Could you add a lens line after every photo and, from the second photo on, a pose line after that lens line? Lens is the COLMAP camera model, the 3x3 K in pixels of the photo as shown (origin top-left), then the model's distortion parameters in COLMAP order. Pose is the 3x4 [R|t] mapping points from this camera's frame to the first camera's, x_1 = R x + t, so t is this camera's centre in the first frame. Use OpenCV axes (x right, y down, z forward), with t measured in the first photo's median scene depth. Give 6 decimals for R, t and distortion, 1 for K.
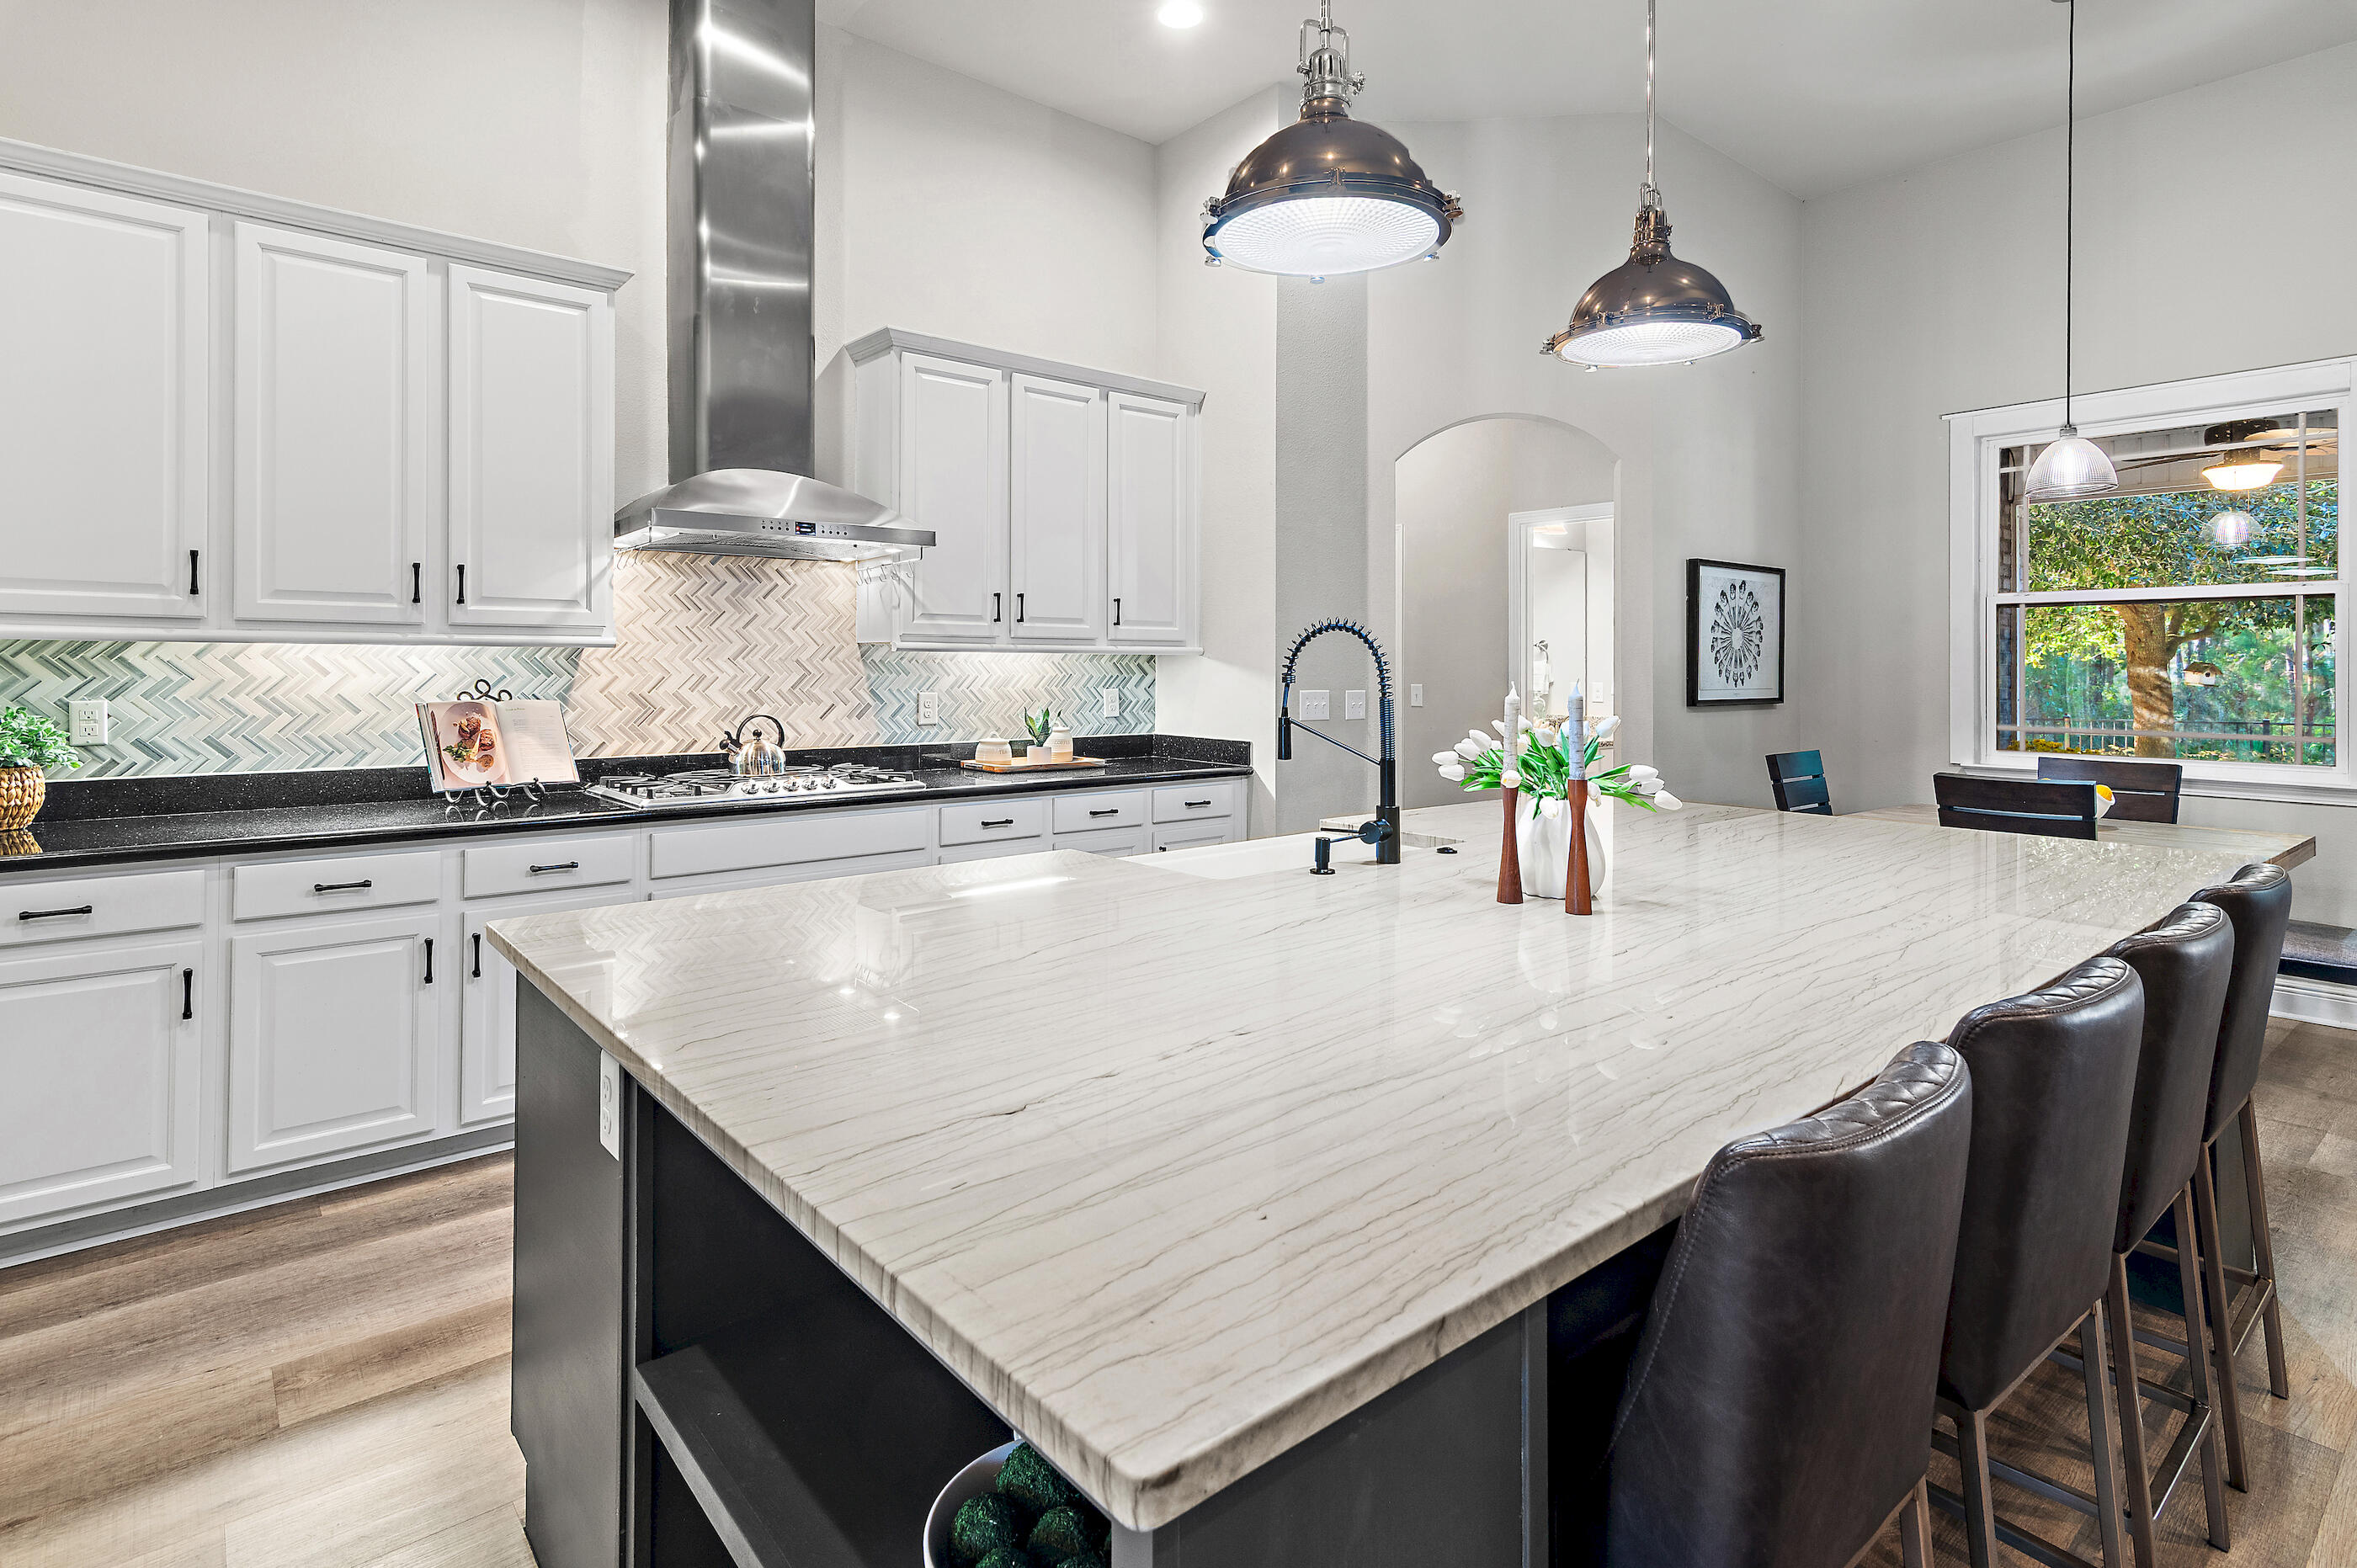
lens RADIAL K [[1174.7, 0, 1153.3], [0, 1174.7, 665.2], [0, 0, 1]] dist [0.006158, 0.000377]
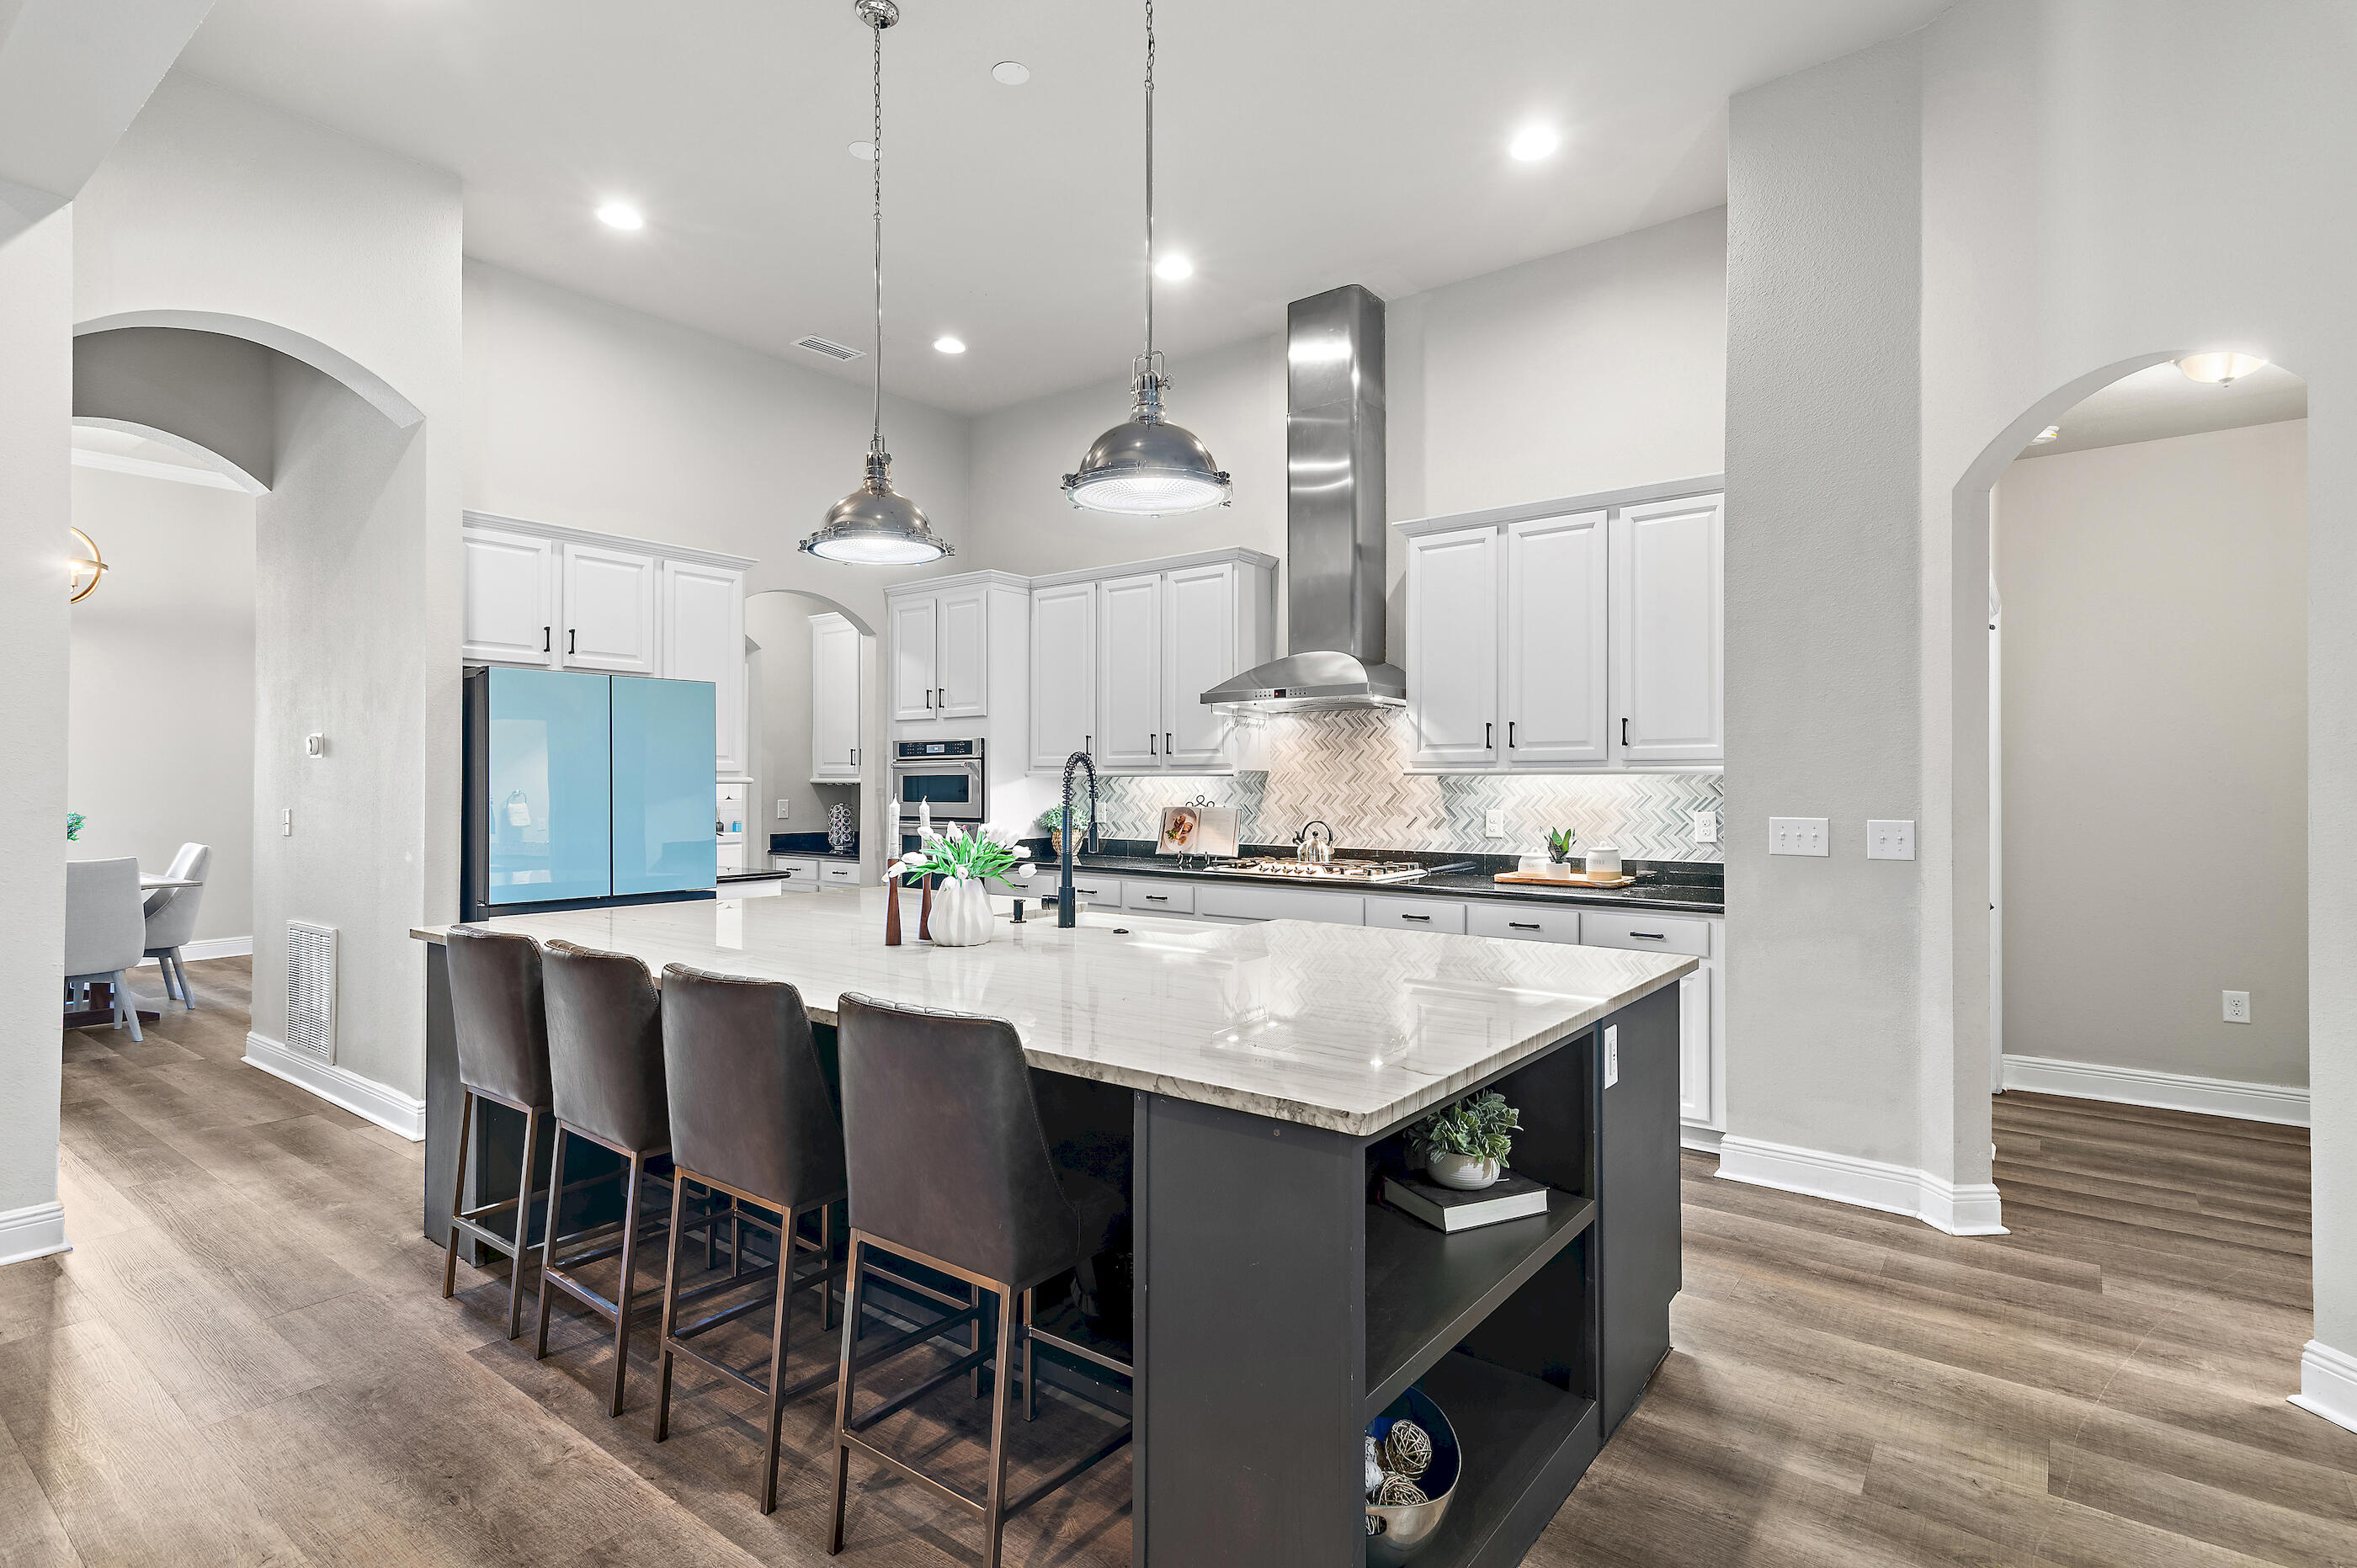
lens RADIAL K [[1181.3, 0, 1186.3], [0, 1181.3, 761.0], [0, 0, 1]] dist [0.041338, -0.001024]
pose [[0.216046, -0.022061, -0.976134, 1.018305], [0.002875, 0.999755, -0.021958, -0.000375], [0.976379, 0.001937, 0.216056, 0.511894]]
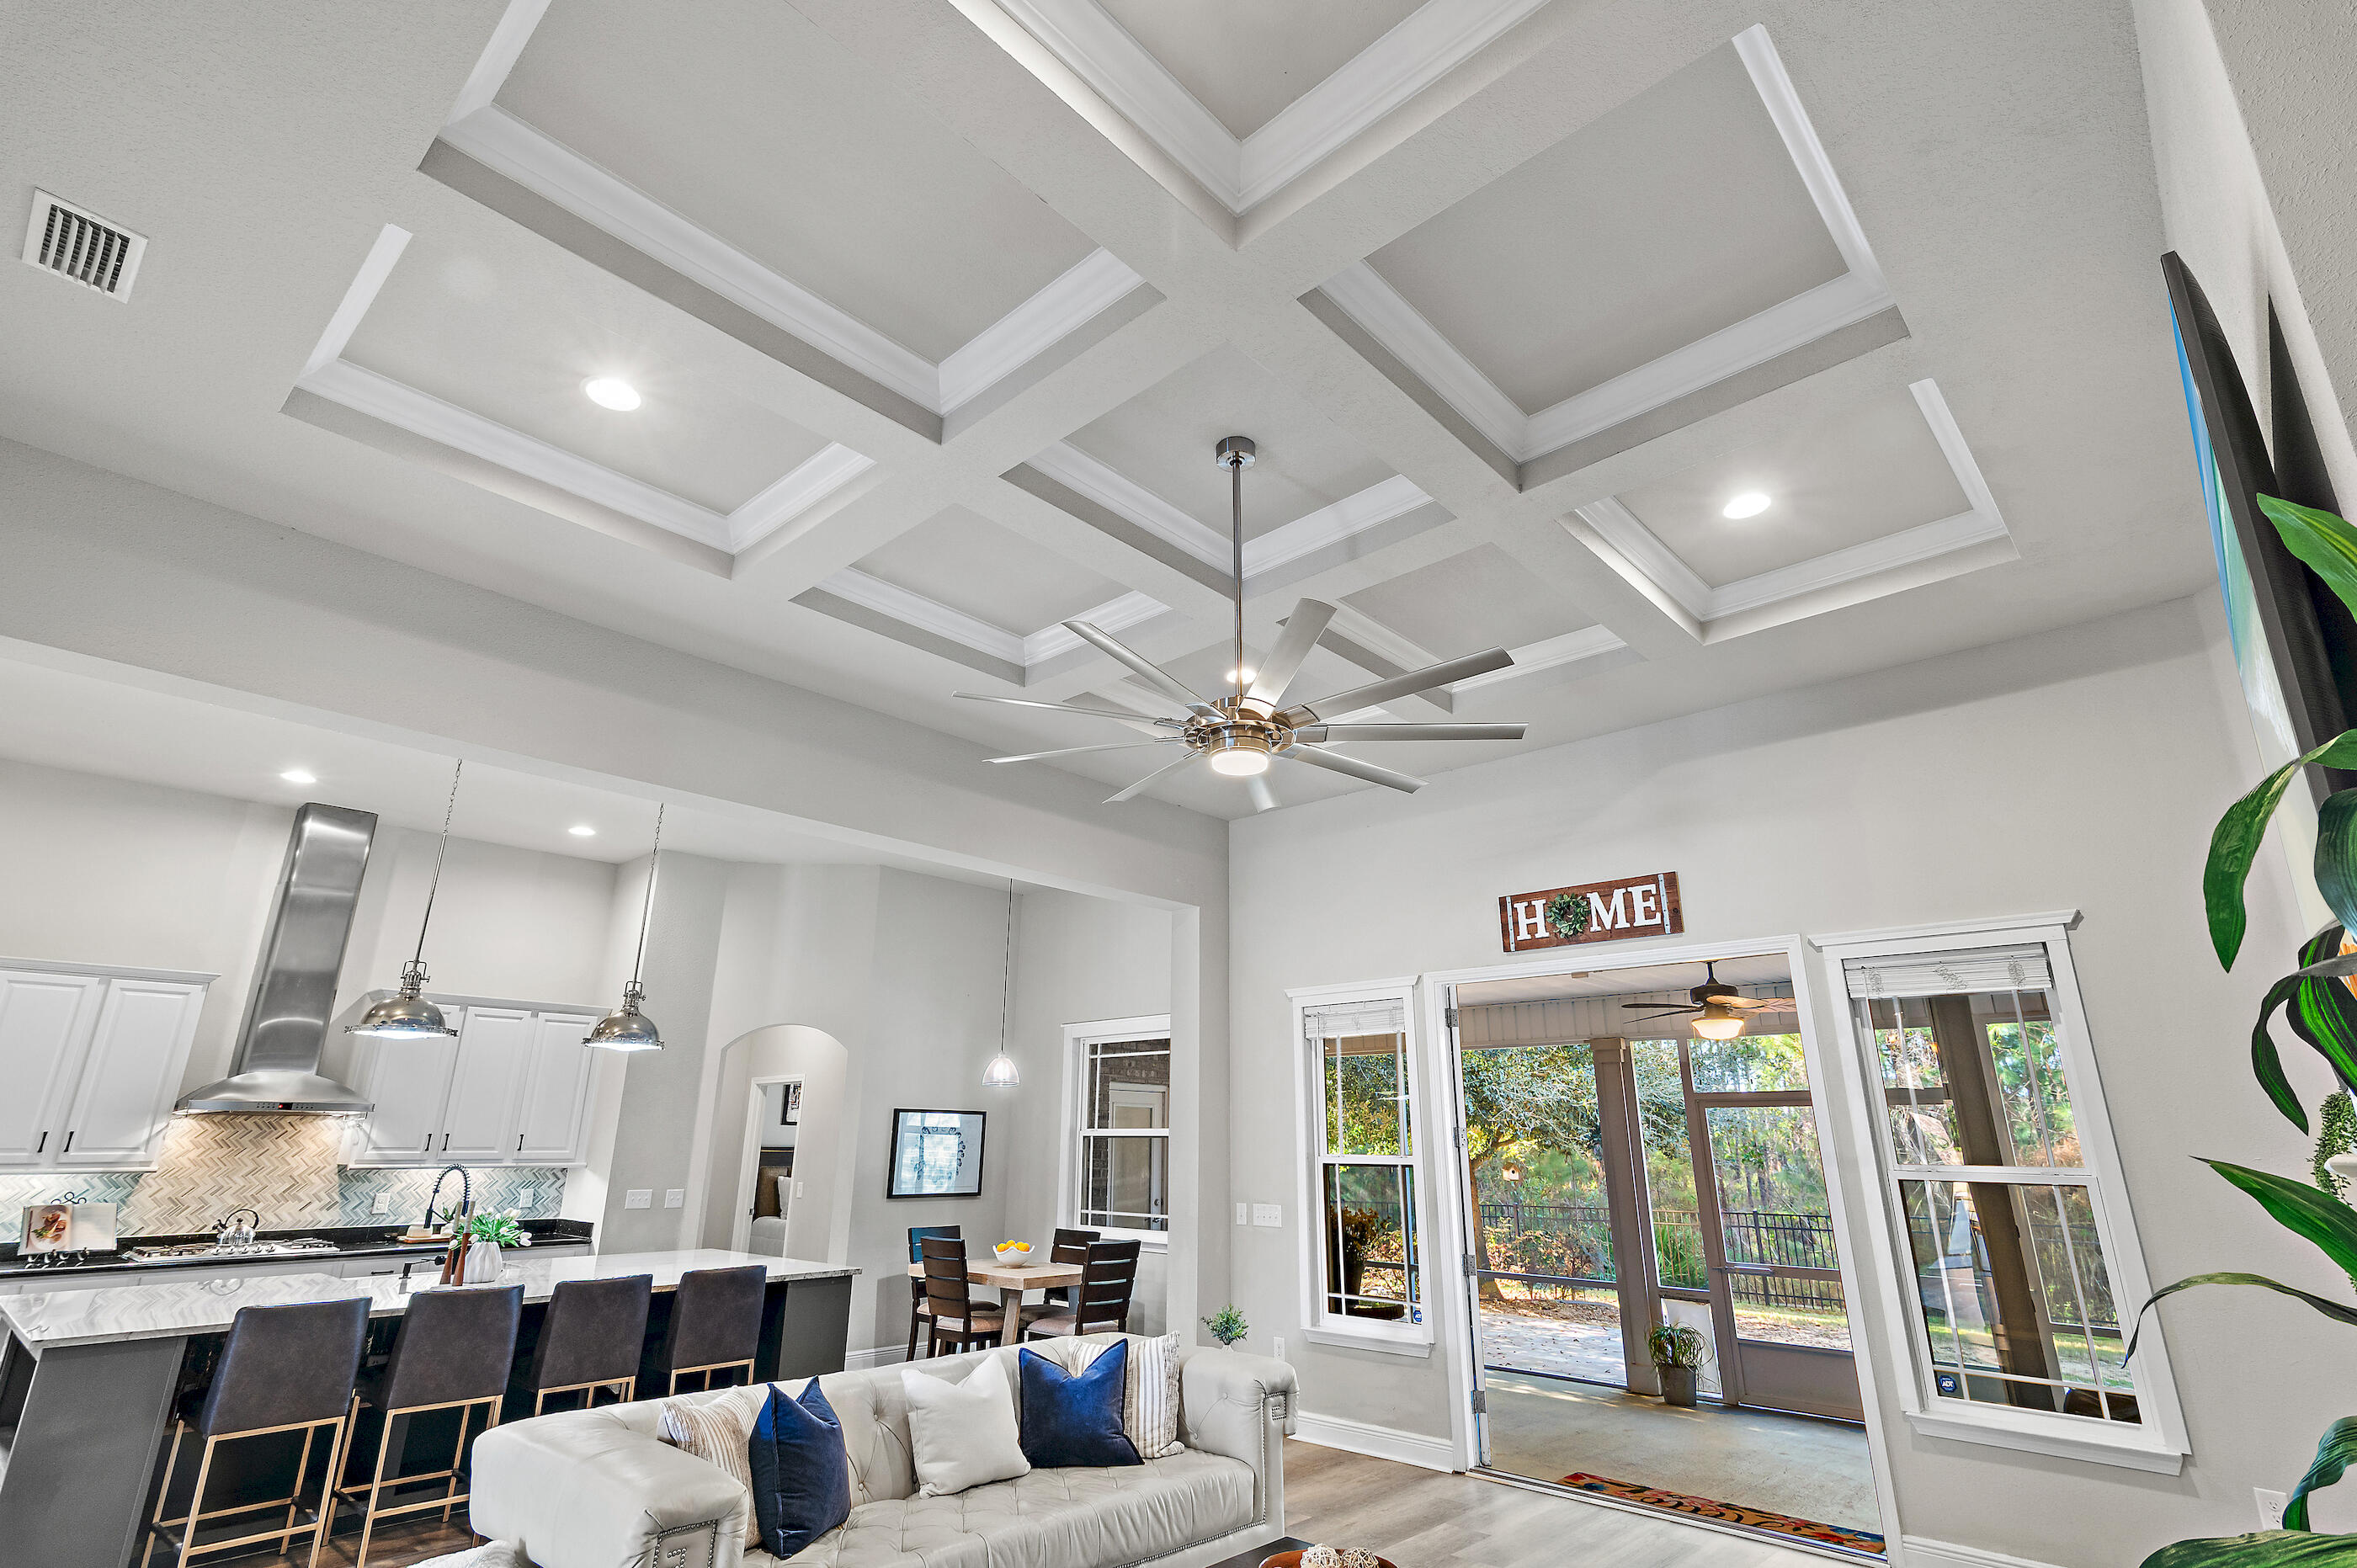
lens RADIAL K [[1177.8, 0, 1134.5], [0, 1177.8, 784.1], [0, 0, 1]] dist [0.054315, -0.001042]
pose [[0.994268, 0.041577, 0.098496, 0.800405], [-0.010169, 0.953886, -0.299997, -0.032456], [-0.106427, 0.297276, 0.948841, -1.108362]]
